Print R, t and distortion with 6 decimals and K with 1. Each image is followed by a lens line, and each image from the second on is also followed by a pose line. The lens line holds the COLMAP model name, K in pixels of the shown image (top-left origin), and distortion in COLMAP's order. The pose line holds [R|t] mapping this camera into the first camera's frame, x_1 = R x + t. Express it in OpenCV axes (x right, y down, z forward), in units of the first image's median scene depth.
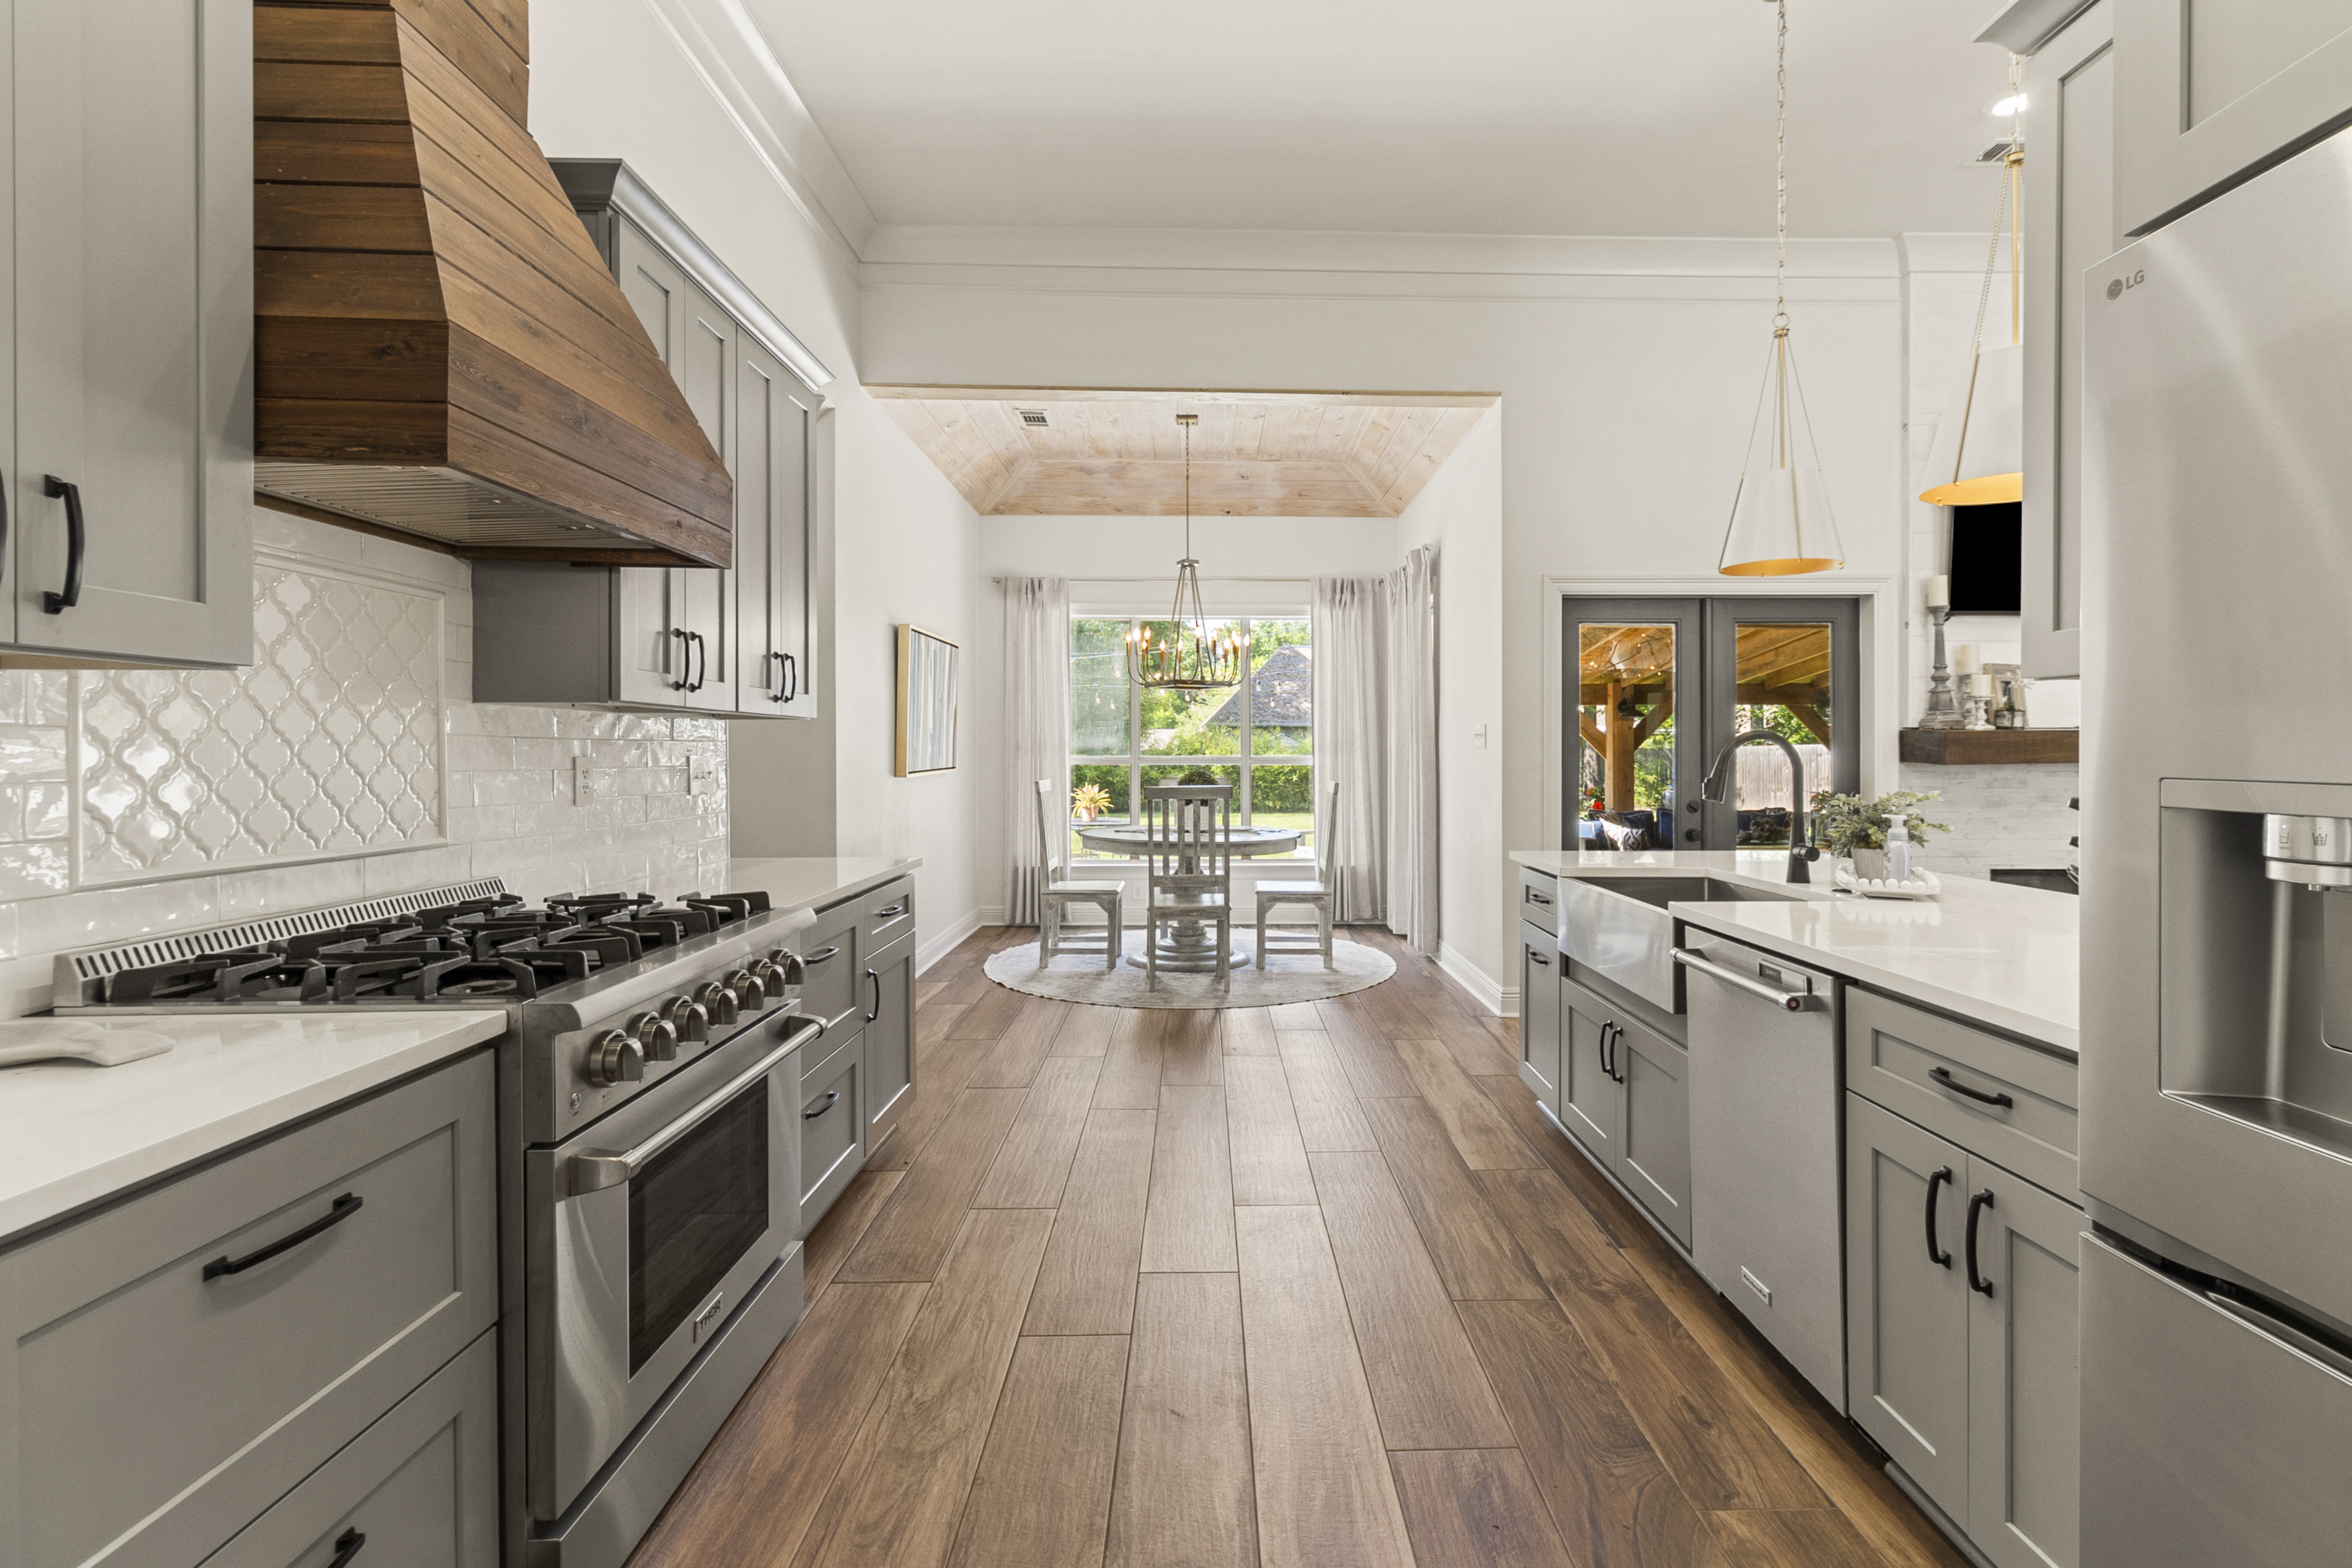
lens RADIAL K [[1087.4, 0, 1186.1], [0, 1087.4, 764.0], [0, 0, 1]] dist [0.007153, -0.003141]
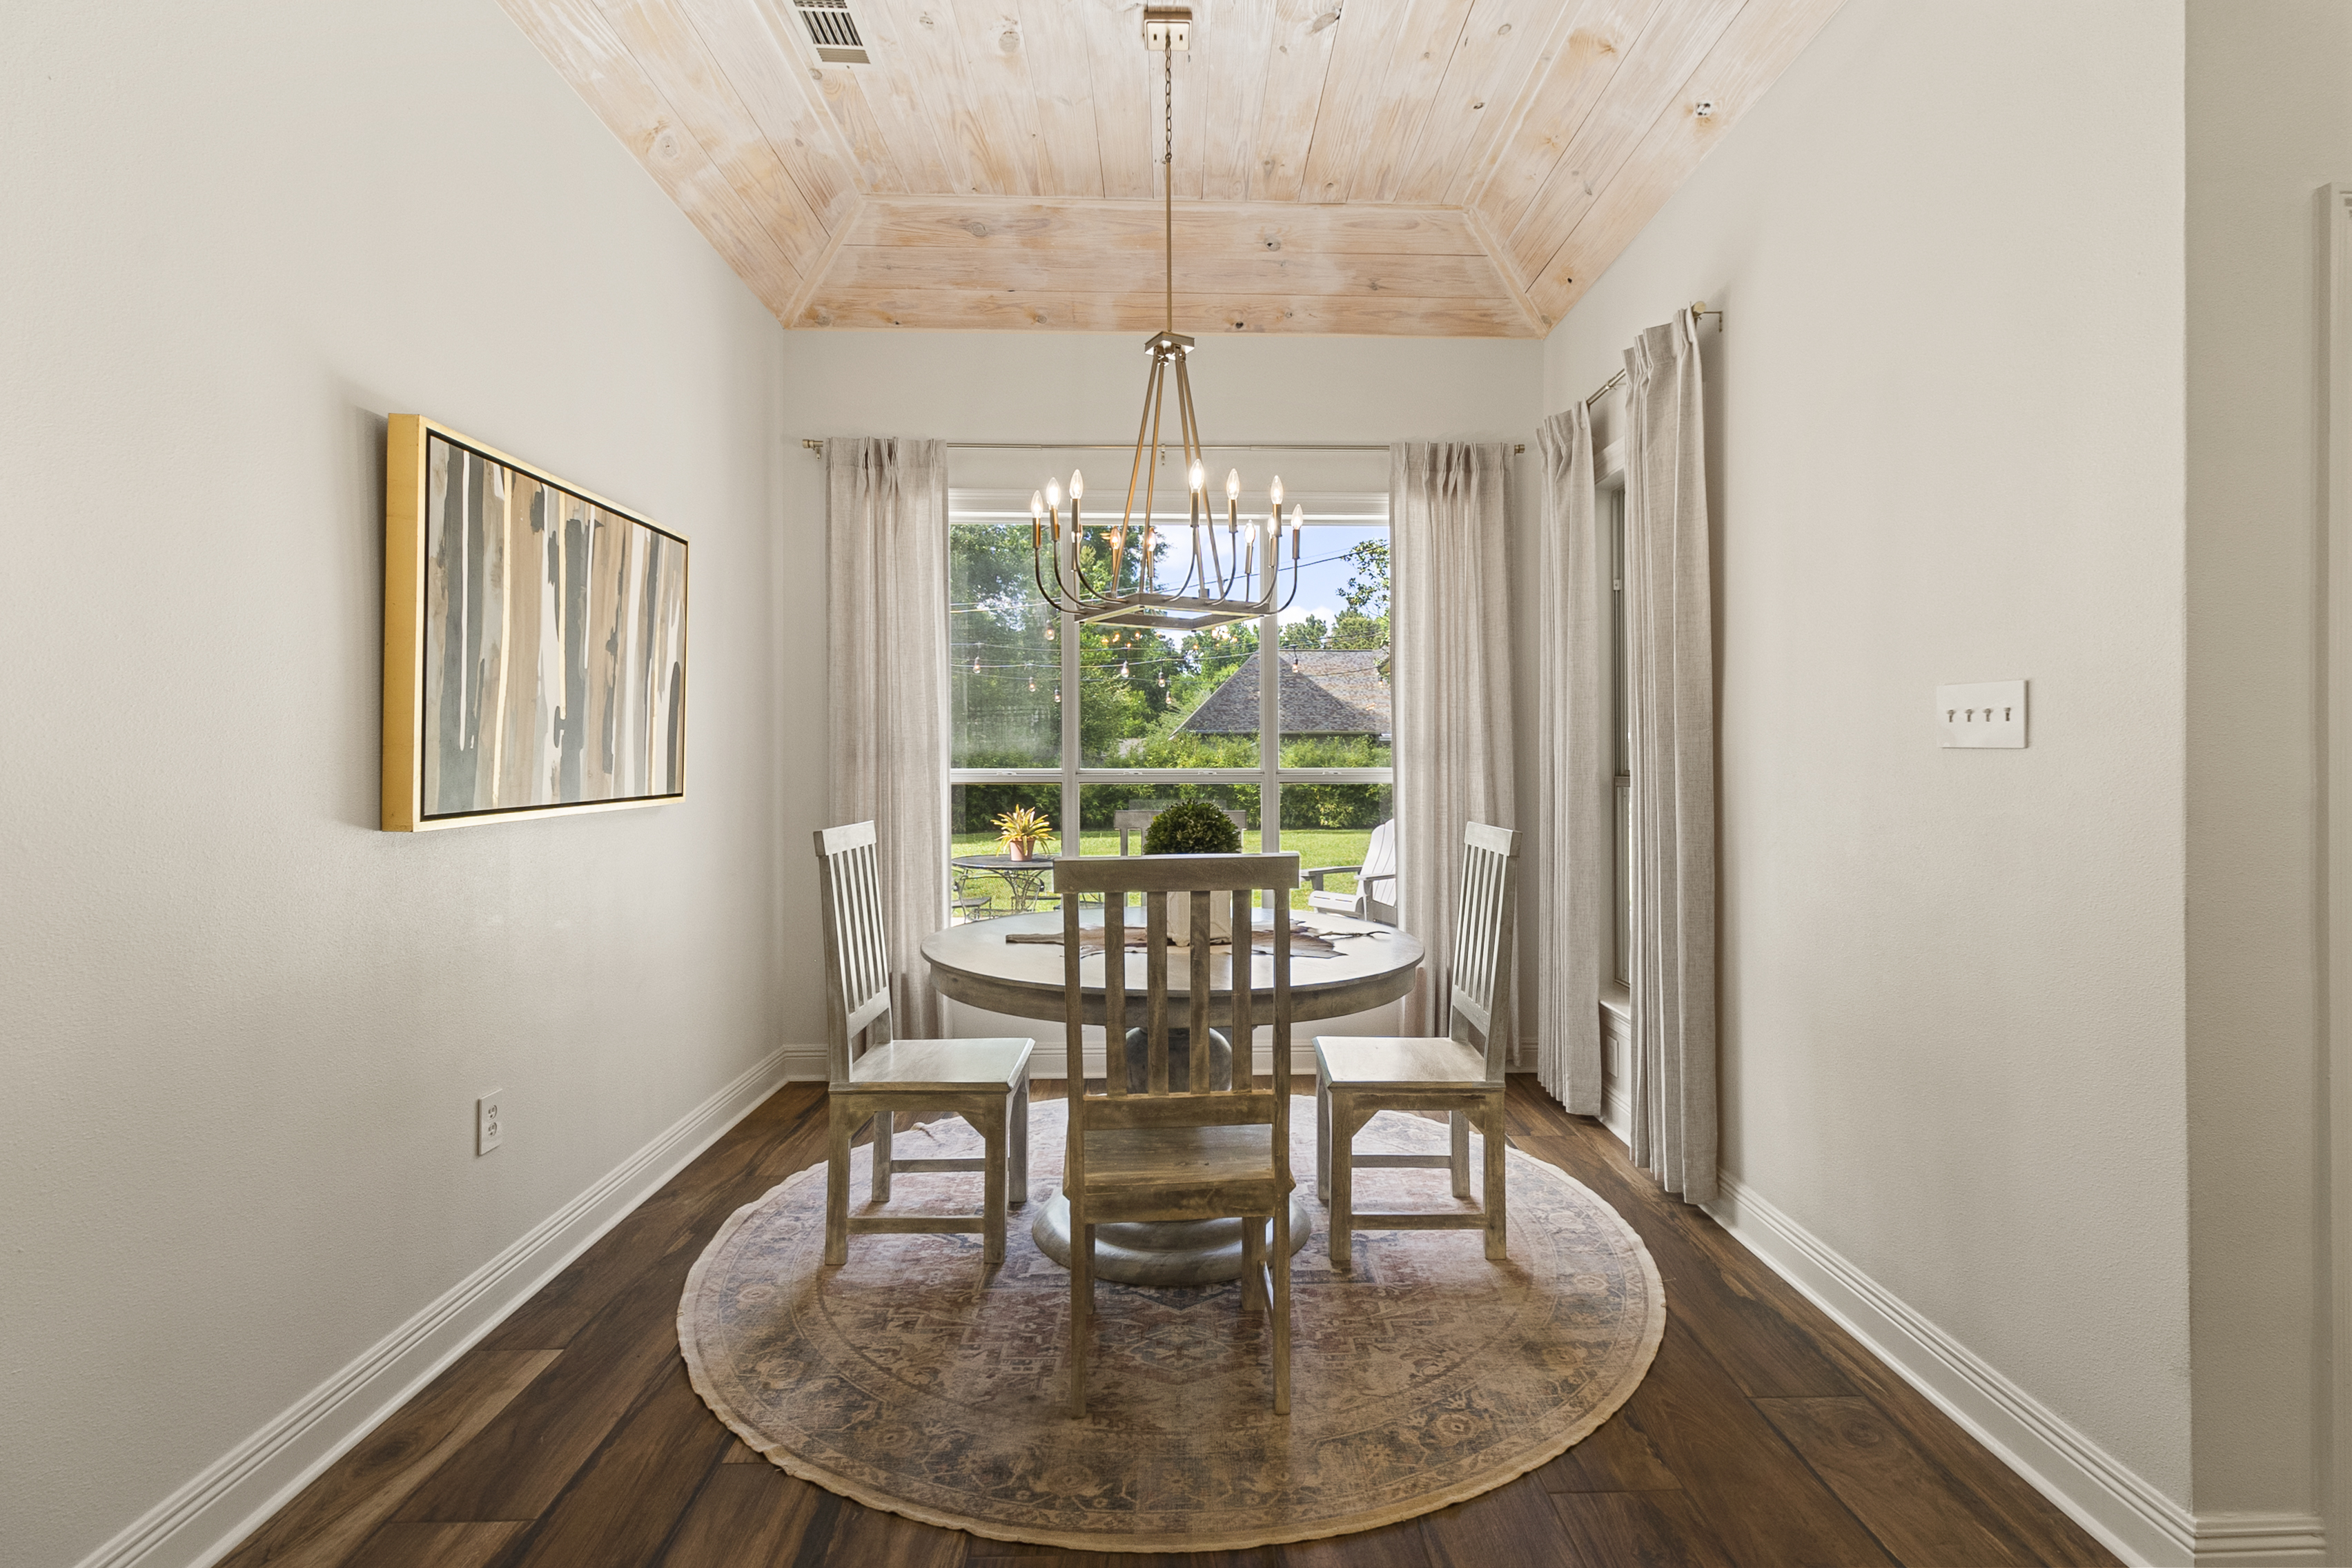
lens RADIAL K [[1087.4, 0, 1186.1], [0, 1087.4, 768.8], [0, 0, 1]] dist [0.007153, -0.003141]
pose [[0.999614, -0.001524, 0.027746, -0.003705], [0.001672, 0.999984, -0.005312, -0.004500], [-0.027737, 0.005356, 0.999601, 0.463904]]
